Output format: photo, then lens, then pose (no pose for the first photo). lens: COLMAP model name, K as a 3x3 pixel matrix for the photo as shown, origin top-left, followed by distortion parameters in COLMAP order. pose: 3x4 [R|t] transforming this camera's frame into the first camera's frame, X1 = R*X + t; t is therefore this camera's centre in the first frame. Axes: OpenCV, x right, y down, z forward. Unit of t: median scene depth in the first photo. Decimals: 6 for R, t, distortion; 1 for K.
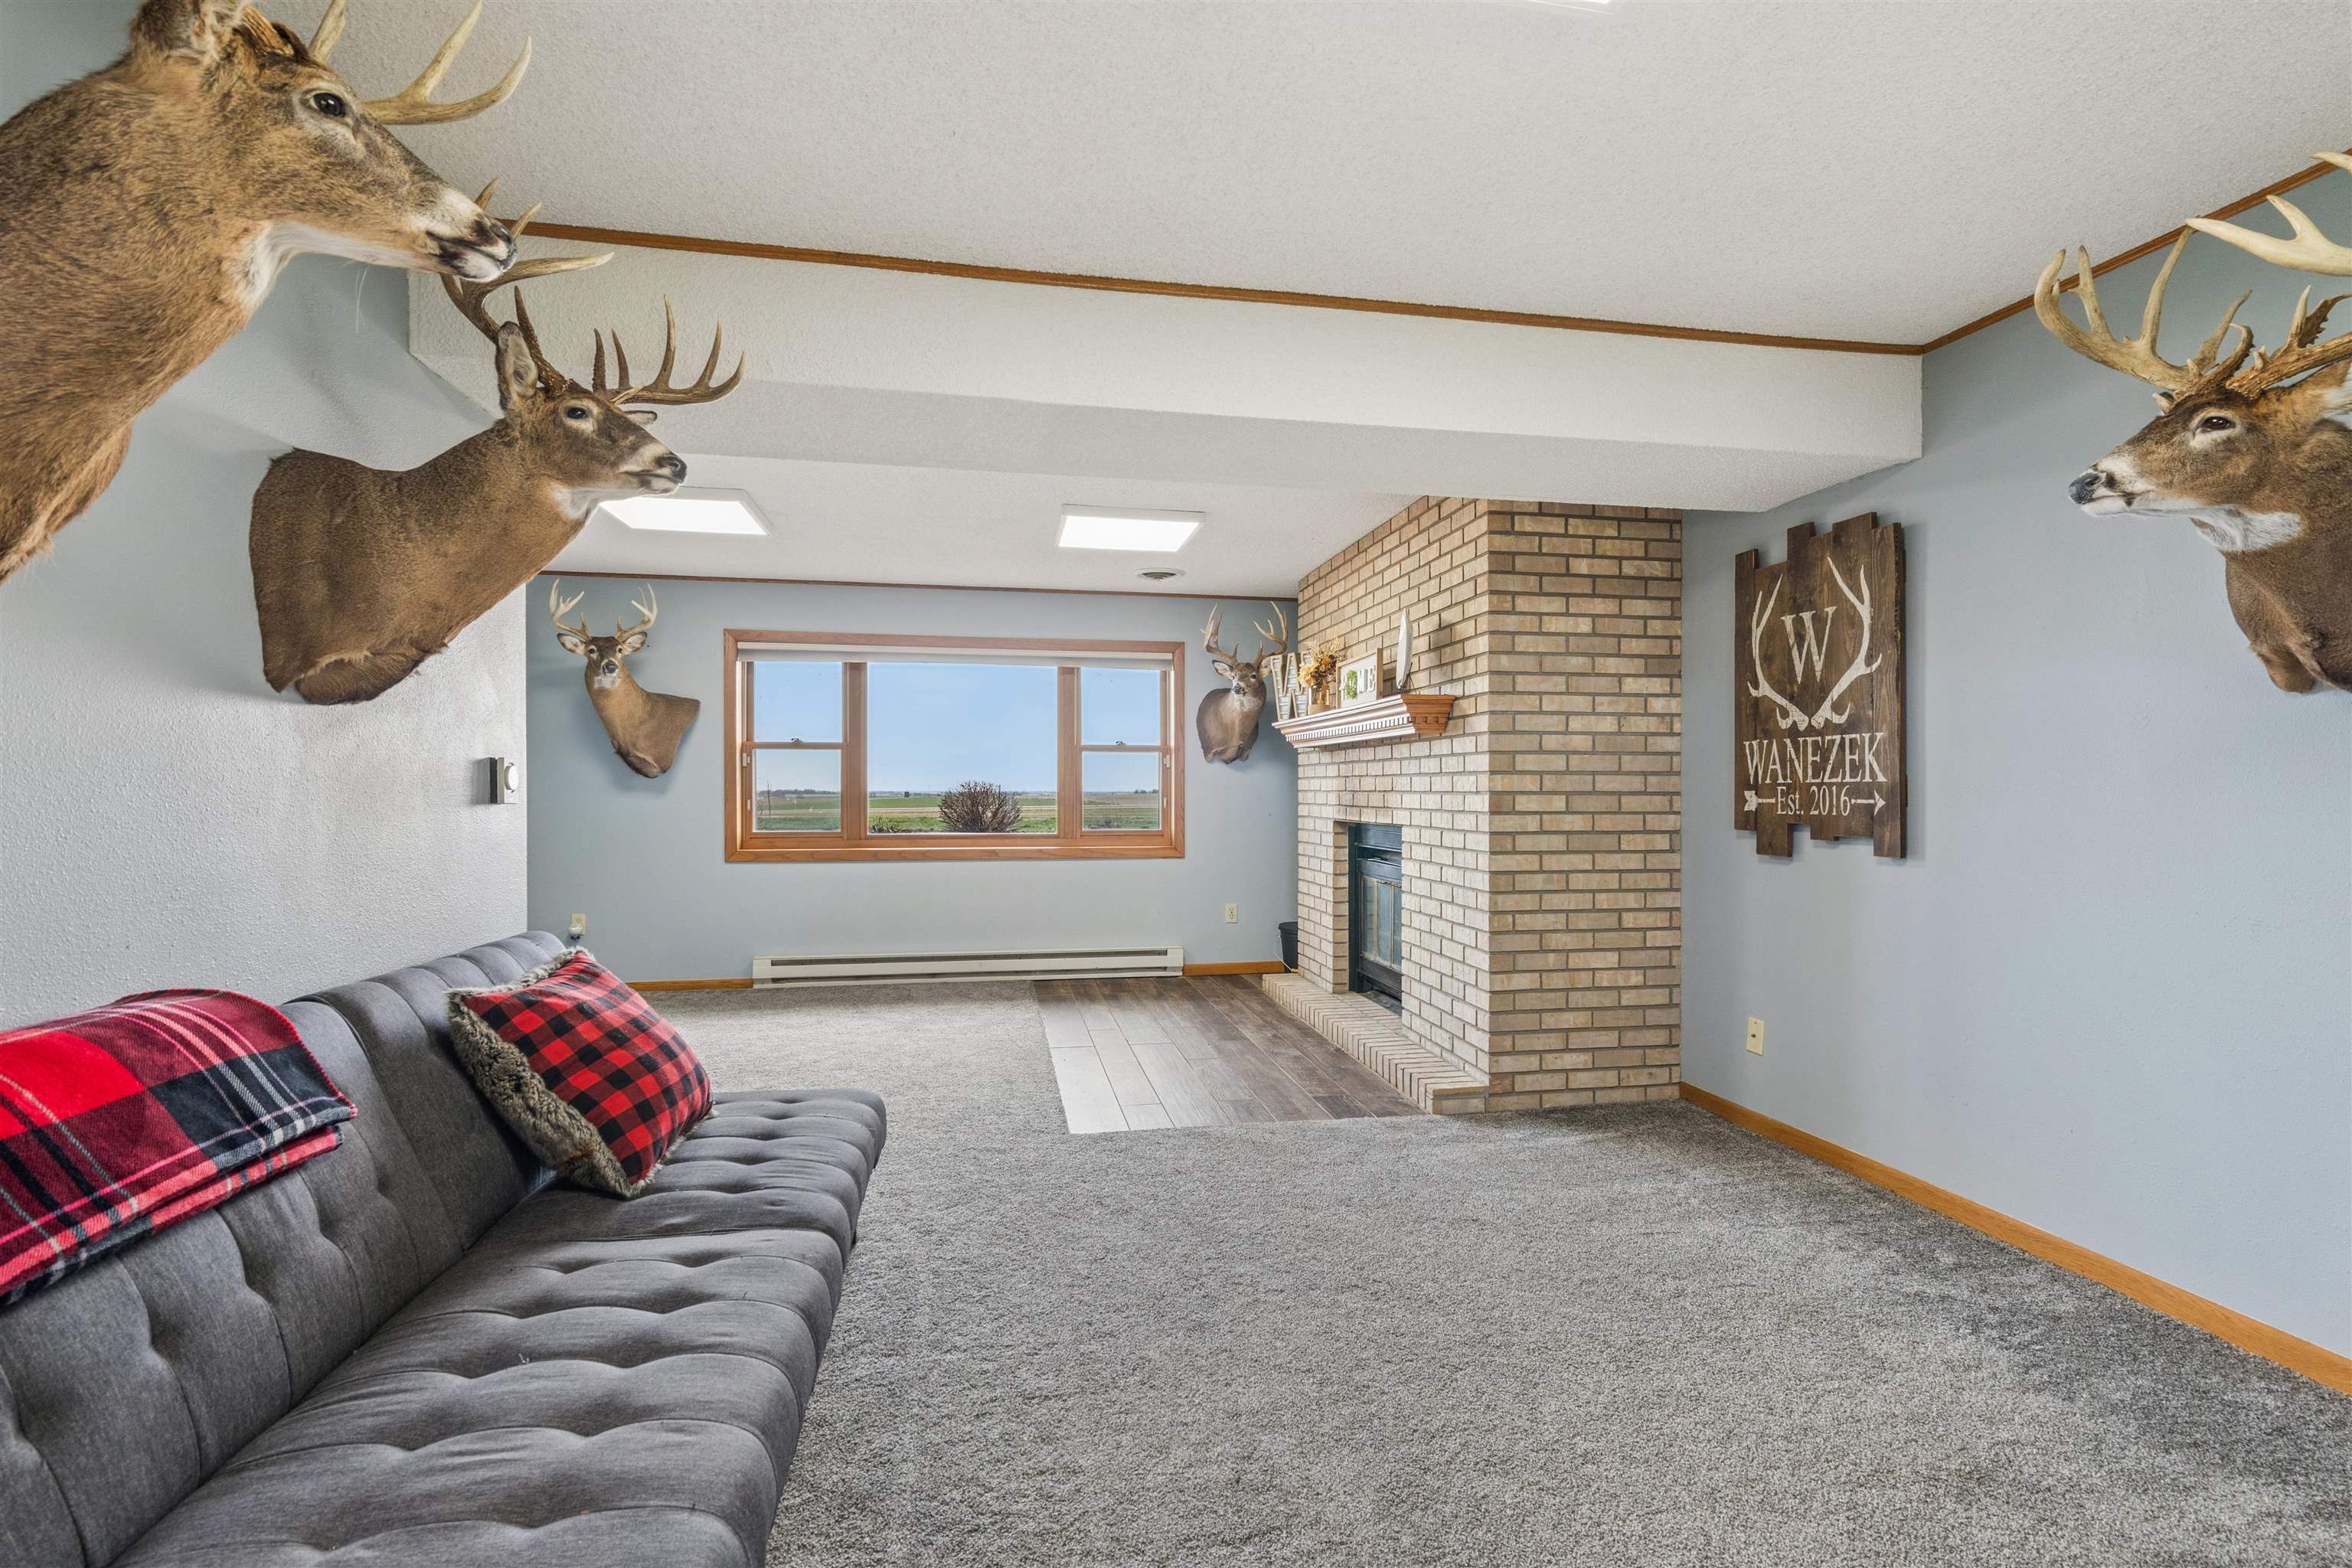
lens RADIAL K [[1076.0, 0, 1184.0], [0, 1076.0, 790.1], [0, 0, 1]] dist [0.002772, 0.000488]
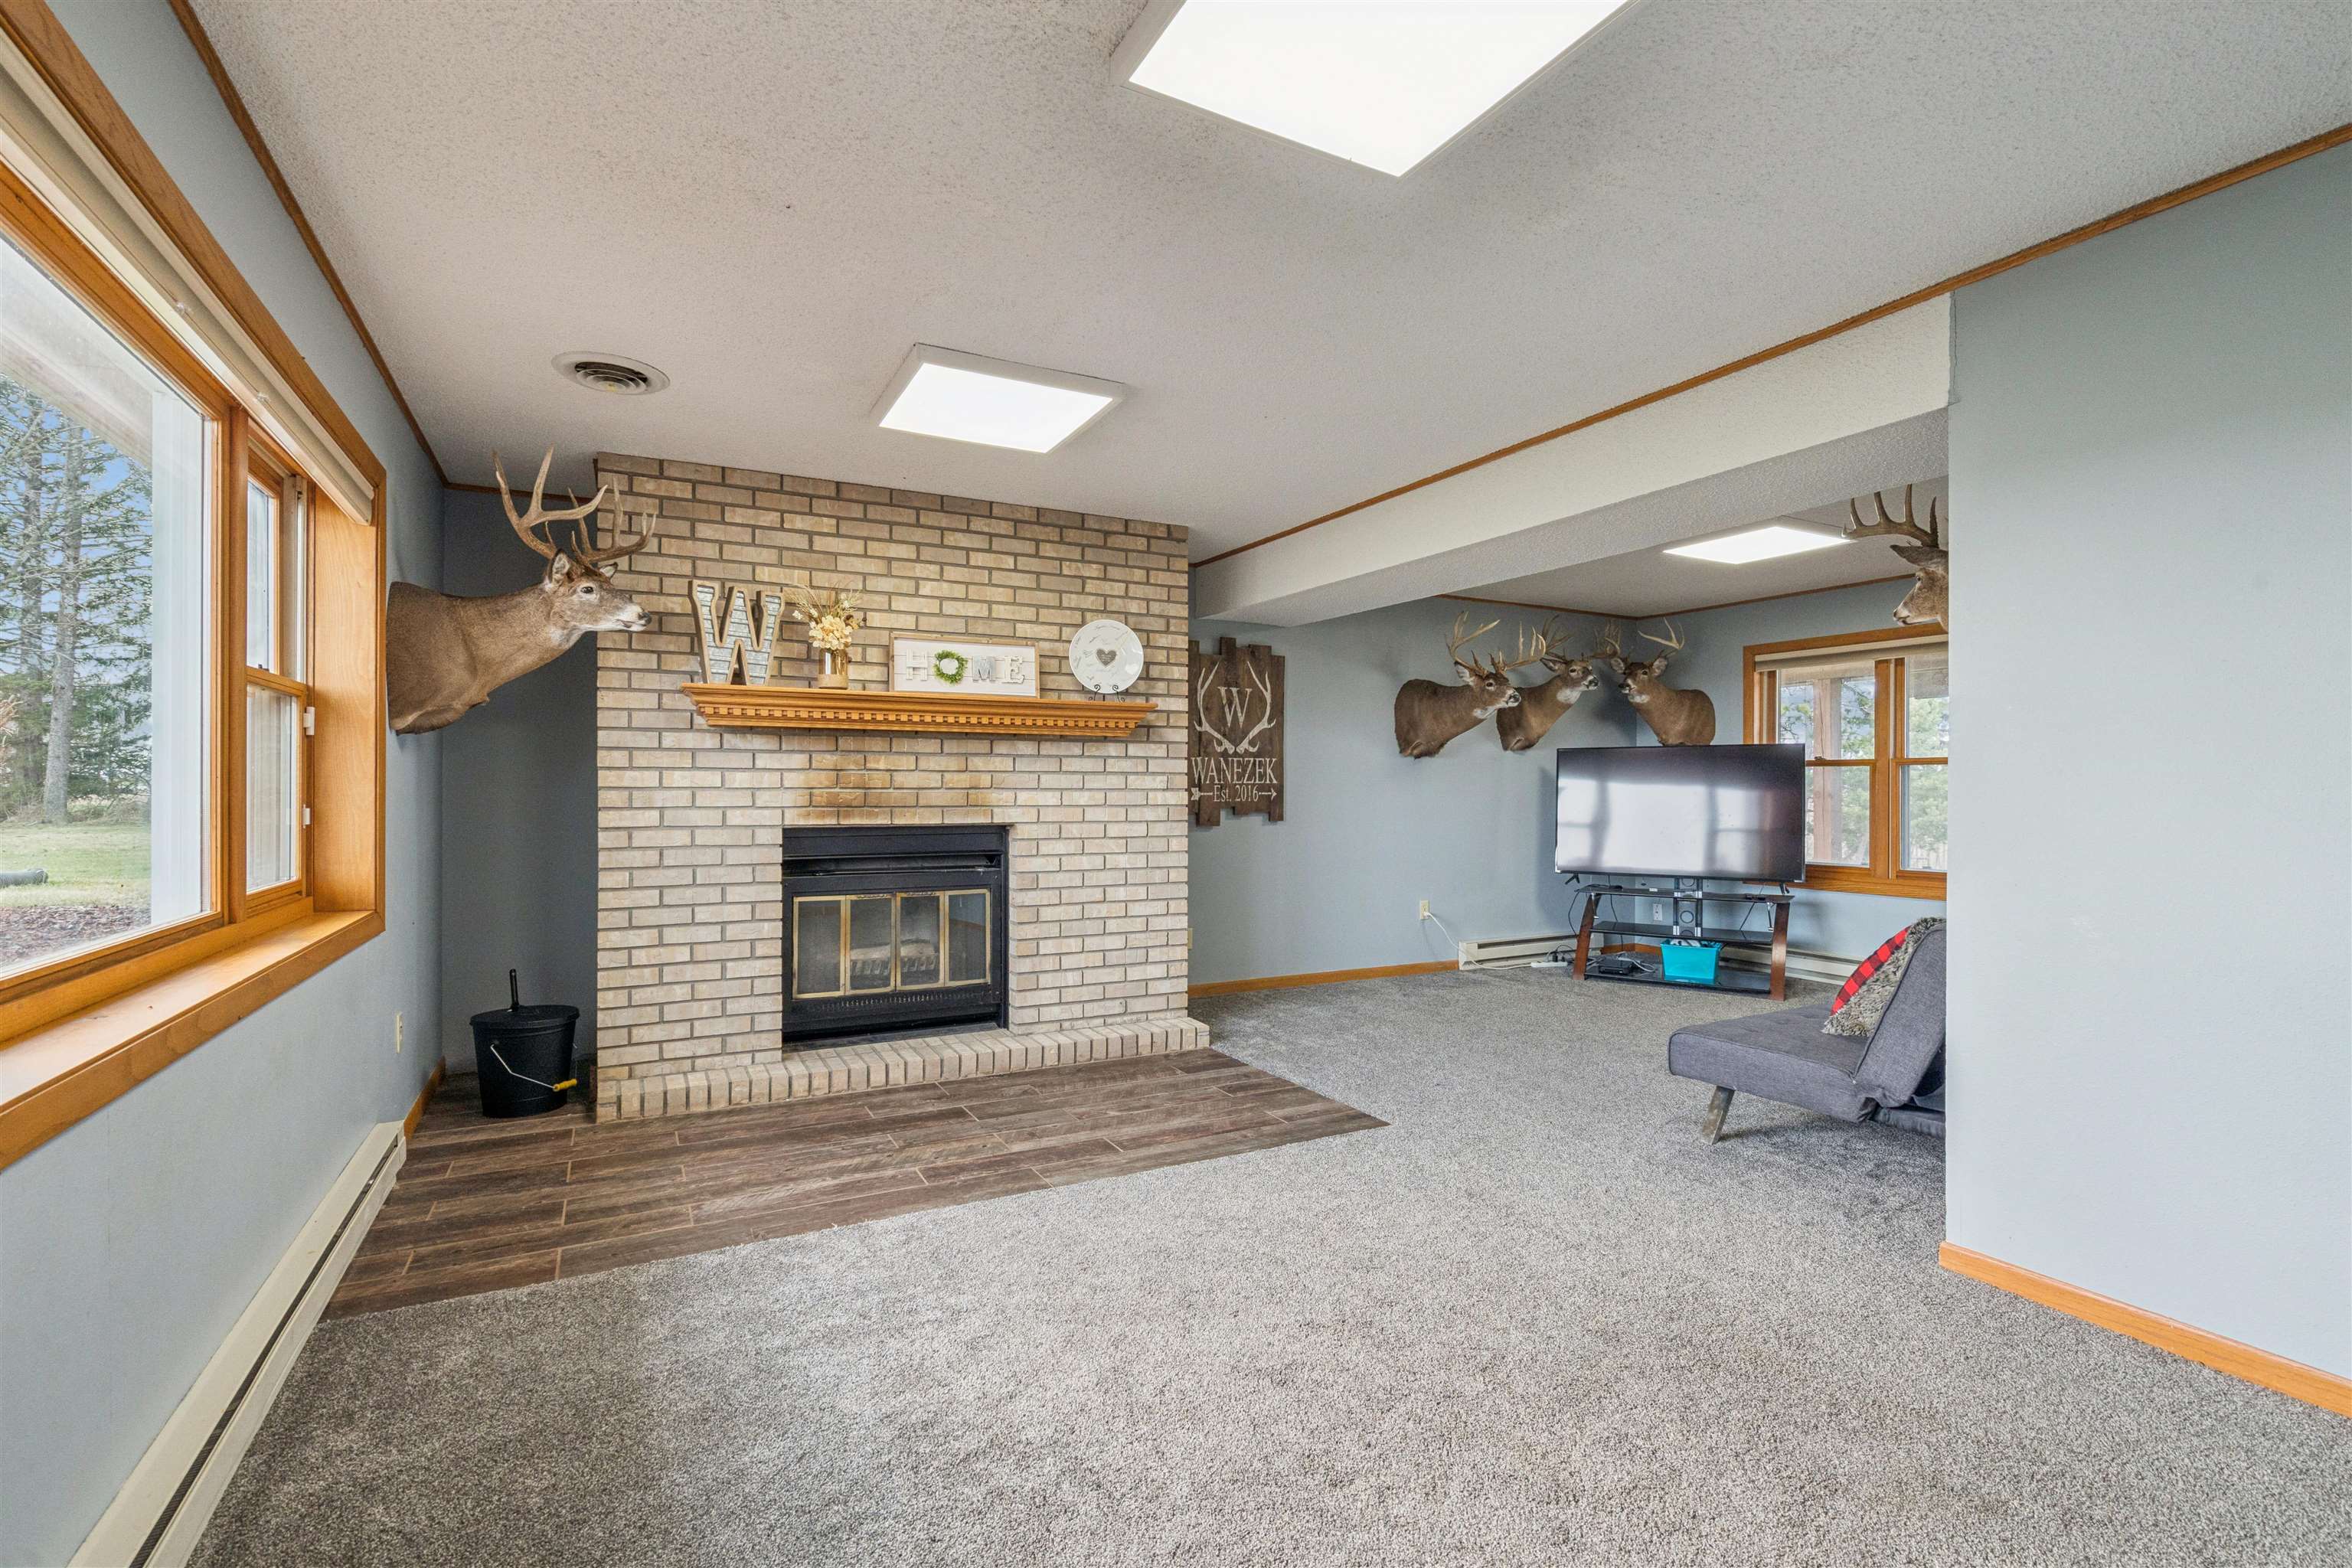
lens RADIAL K [[1068.4, 0, 1181.2], [0, 1068.4, 783.3], [0, 0, 1]] dist [-0.001896, 0.000363]
pose [[-0.296095, 0.002167, 0.955156, -0.855568], [-0.001426, 0.999995, -0.002711, -0.001547], [-0.955157, -0.002164, -0.296091, 1.263130]]
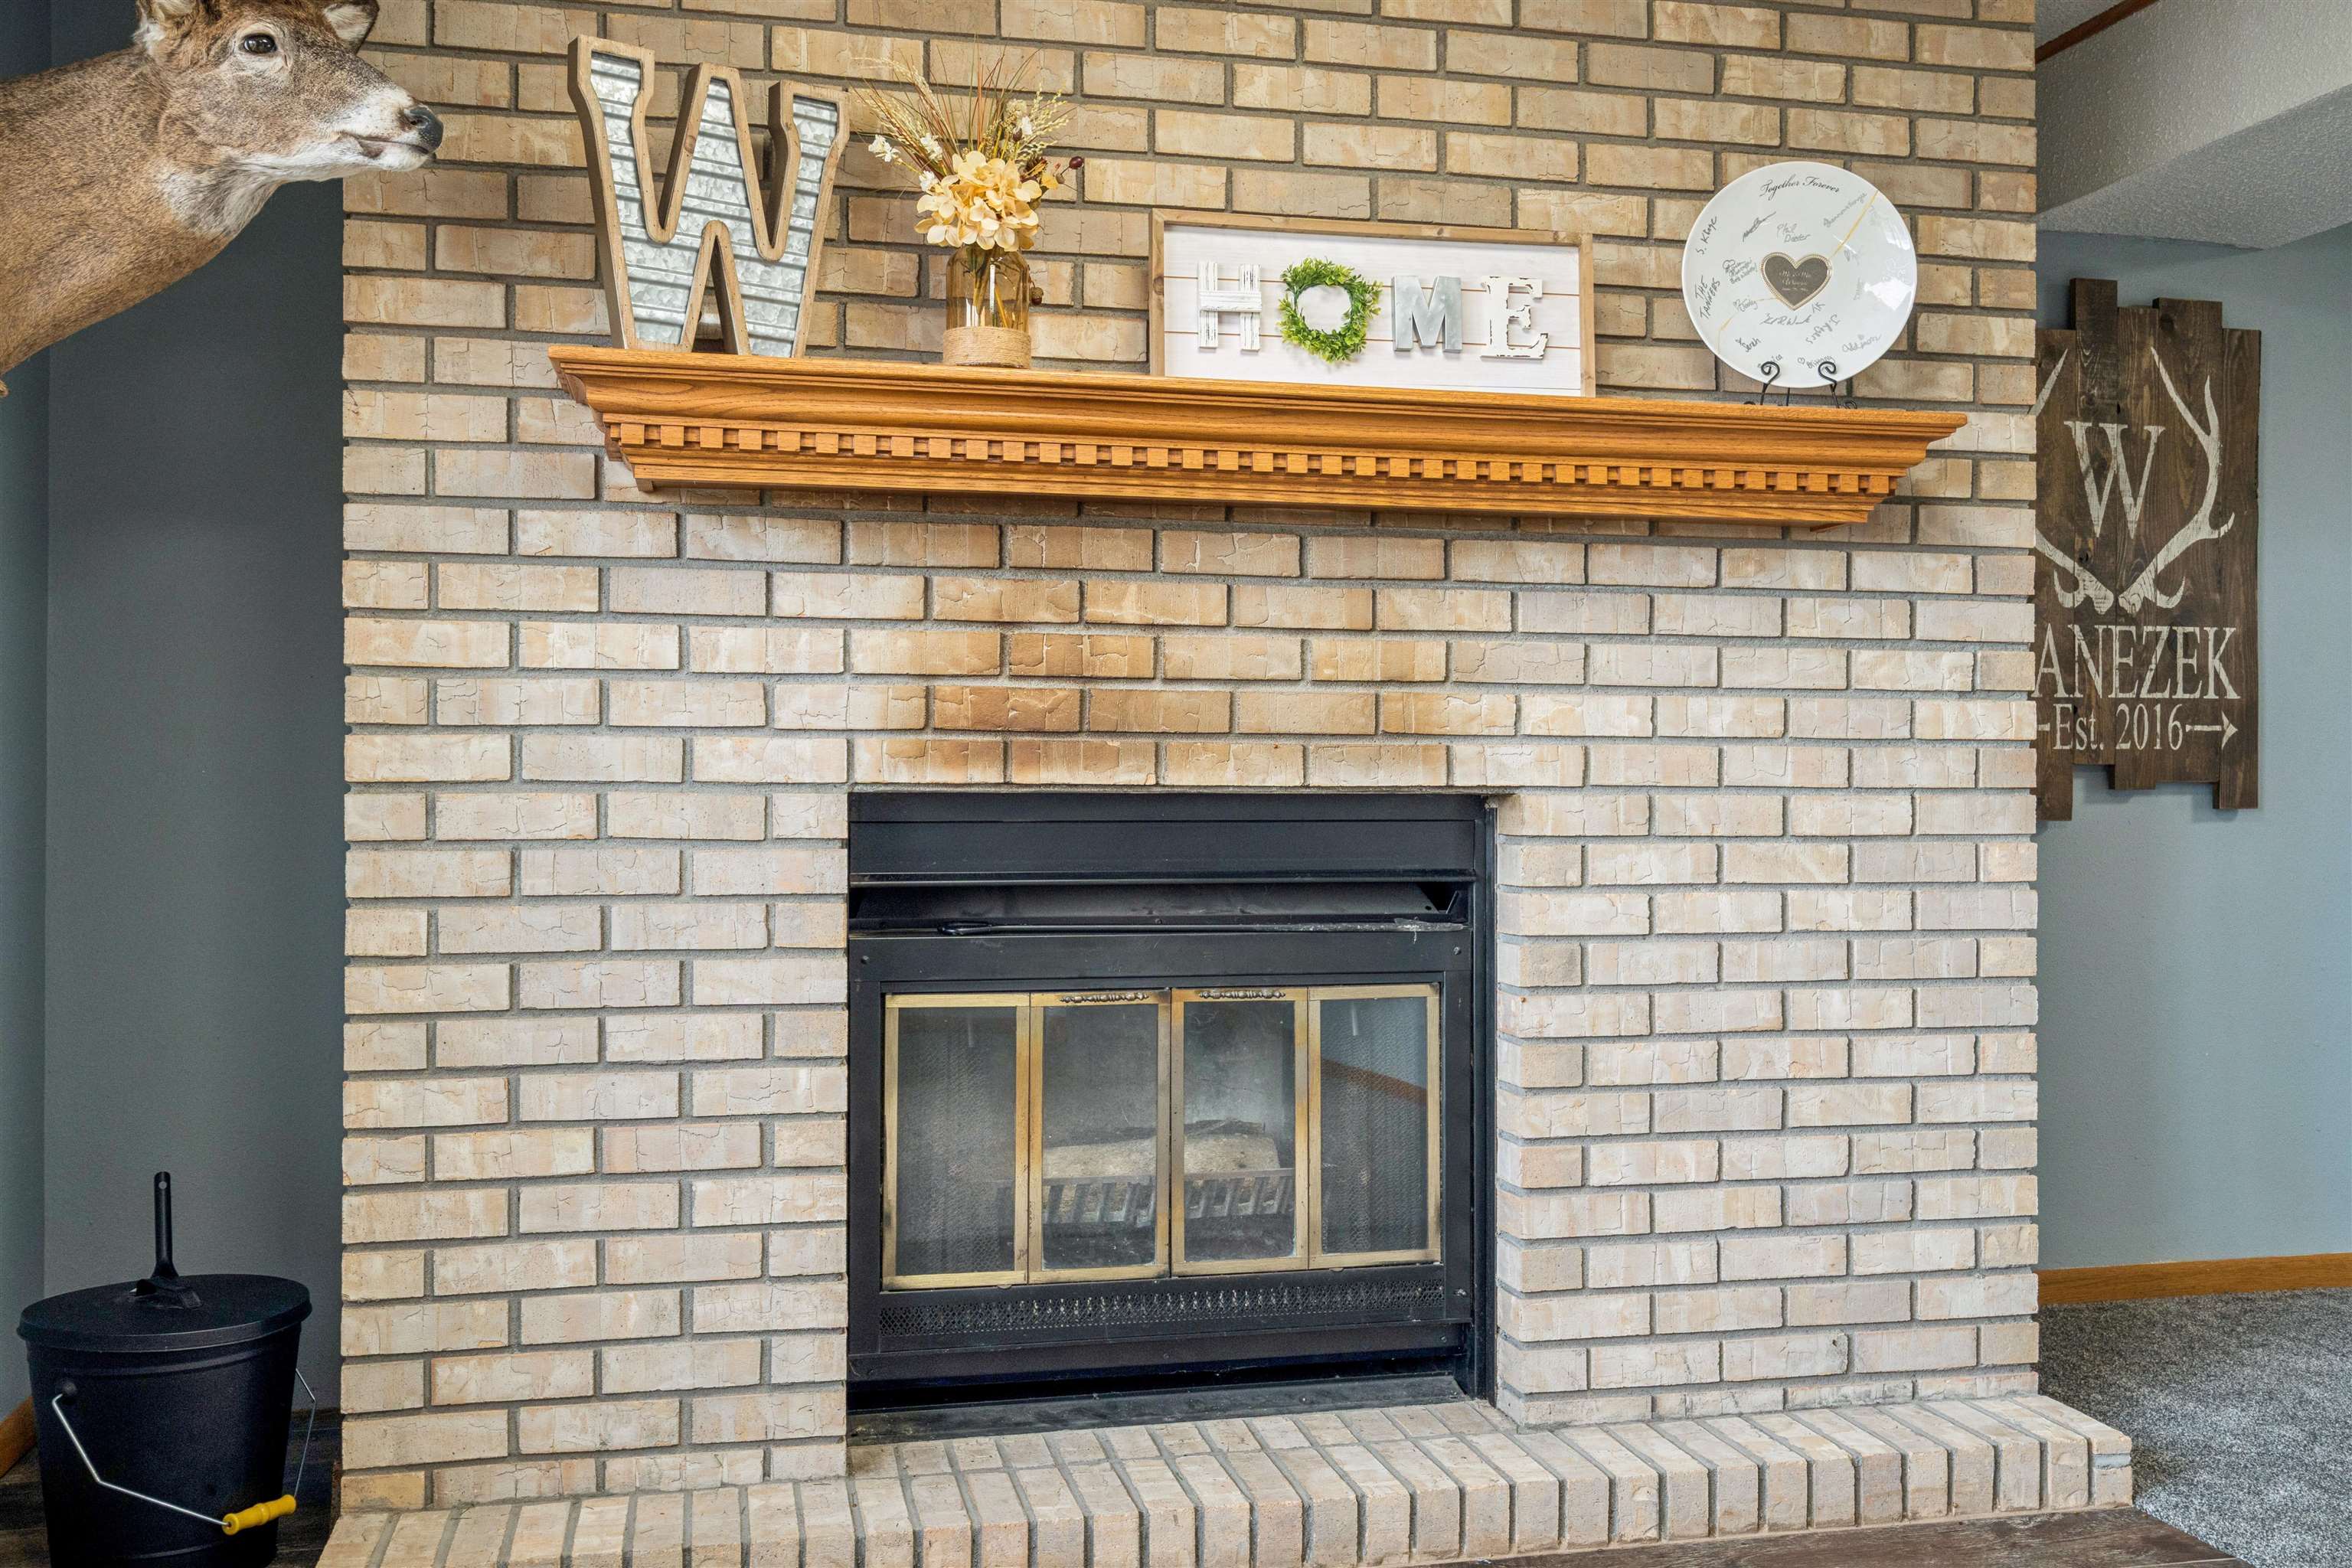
lens RADIAL K [[2070.9, 0, 1183.2], [0, 2070.9, 775.0], [0, 0, 1]] dist [0.000193, 0.011802]
pose [[-0.040922, 0.006619, 0.999140, -0.466543], [-0.001087, 0.999977, -0.006669, 0.036123], [-0.999162, -0.001359, -0.040914, 1.244155]]
